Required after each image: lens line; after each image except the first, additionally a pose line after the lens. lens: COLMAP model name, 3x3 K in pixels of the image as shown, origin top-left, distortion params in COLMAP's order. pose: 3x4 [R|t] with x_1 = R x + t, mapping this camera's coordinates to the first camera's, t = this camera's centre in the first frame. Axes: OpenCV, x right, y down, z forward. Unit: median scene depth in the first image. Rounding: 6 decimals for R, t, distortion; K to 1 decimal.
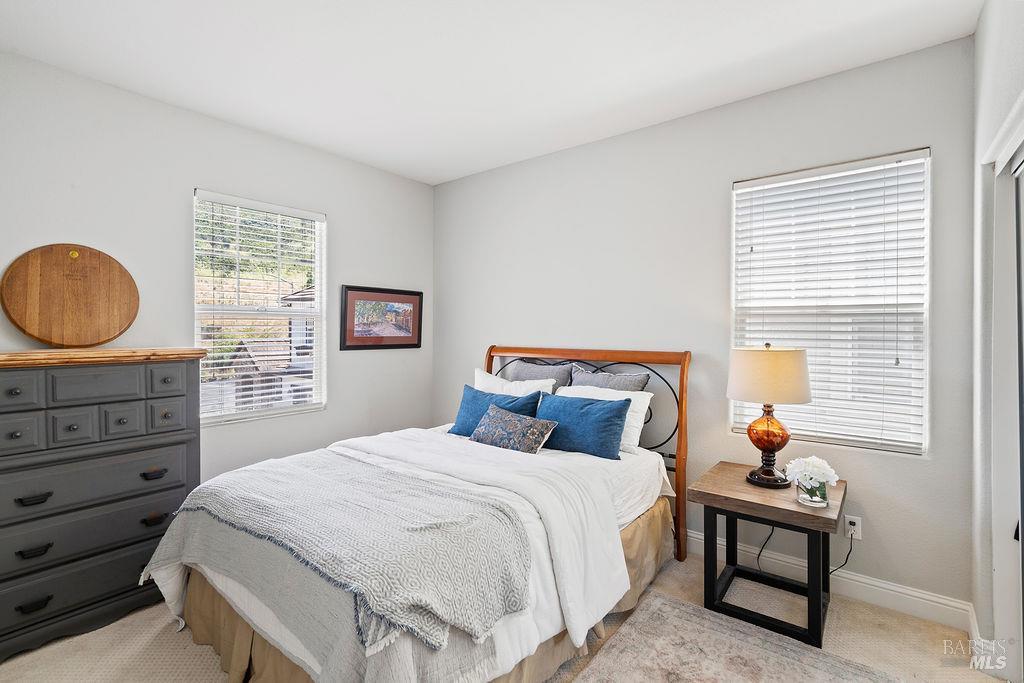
lens RADIAL K [[467.0, 0, 513.9], [0, 467.0, 335.7], [0, 0, 1]] dist [-0.007638, 0.002405]
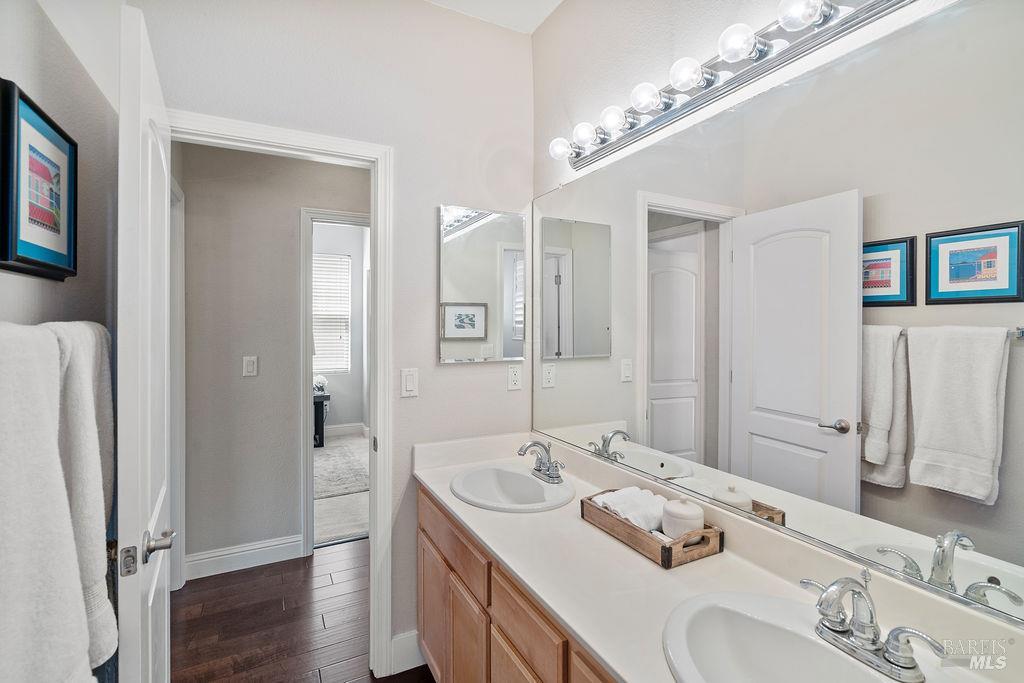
lens RADIAL K [[467.0, 0, 514.5], [0, 467.0, 332.4], [0, 0, 1]] dist [-0.007638, 0.002405]
pose [[0.404661, -0.007078, 0.914440, -1.134069], [0.004918, 0.999972, 0.005563, 0.020941], [-0.914454, 0.002246, 0.404684, -0.907072]]
